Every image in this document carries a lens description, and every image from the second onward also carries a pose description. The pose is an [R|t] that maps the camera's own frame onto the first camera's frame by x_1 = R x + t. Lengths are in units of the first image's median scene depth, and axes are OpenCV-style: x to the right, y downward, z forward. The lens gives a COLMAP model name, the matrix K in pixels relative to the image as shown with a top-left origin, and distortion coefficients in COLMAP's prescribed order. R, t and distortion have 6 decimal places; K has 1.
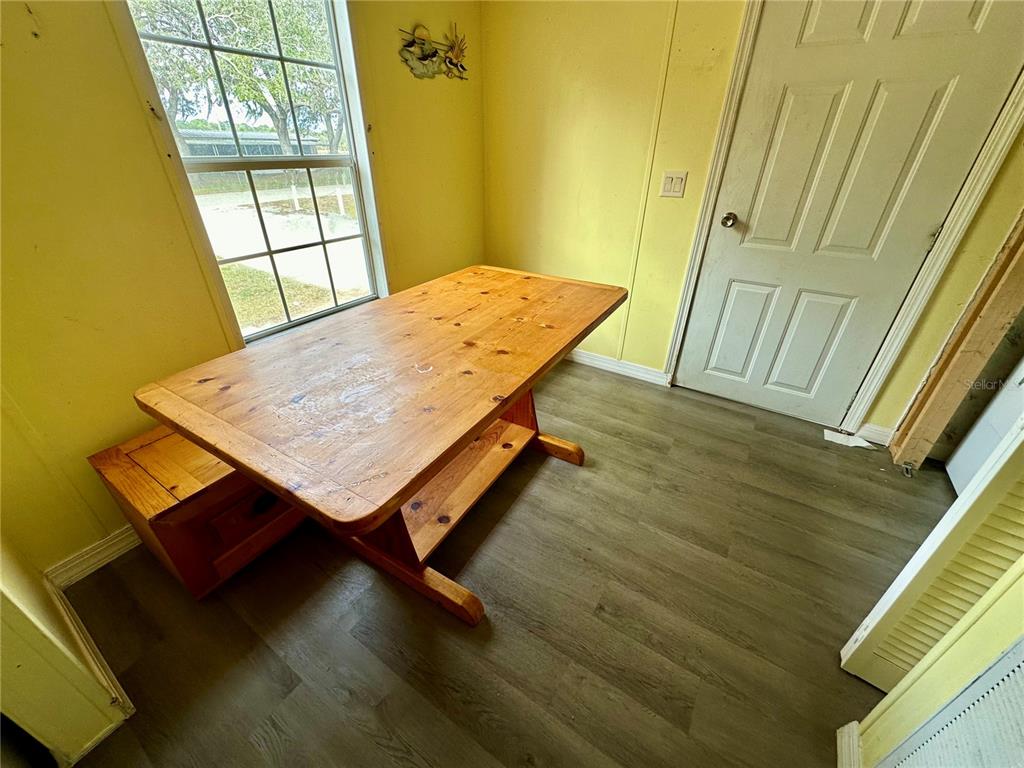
lens RADIAL K [[410.2, 0, 513.4], [0, 410.2, 382.4], [0, 0, 1]] dist [0.000603, 0.000974]
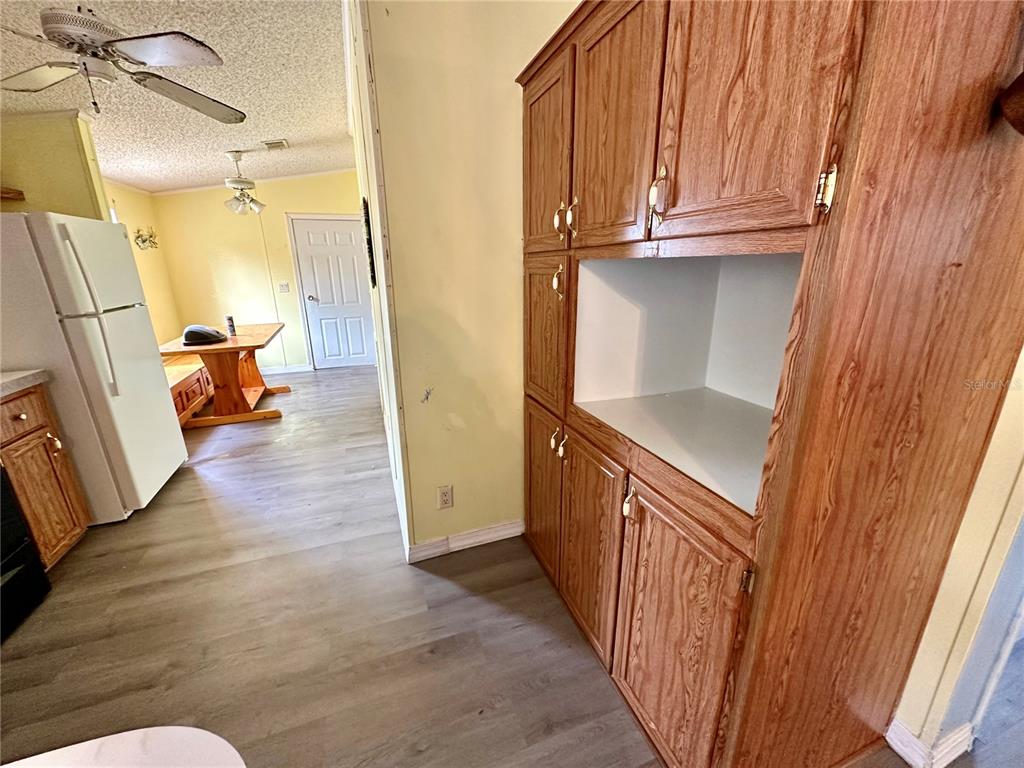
lens RADIAL K [[410.2, 0, 512.7], [0, 410.2, 384.1], [0, 0, 1]] dist [0.000603, 0.000974]
pose [[0.610182, -0.238200, 0.755605, -0.833711], [0.415865, 0.908075, -0.049563, 0.802747], [-0.674340, 0.344472, 0.653149, -1.459009]]
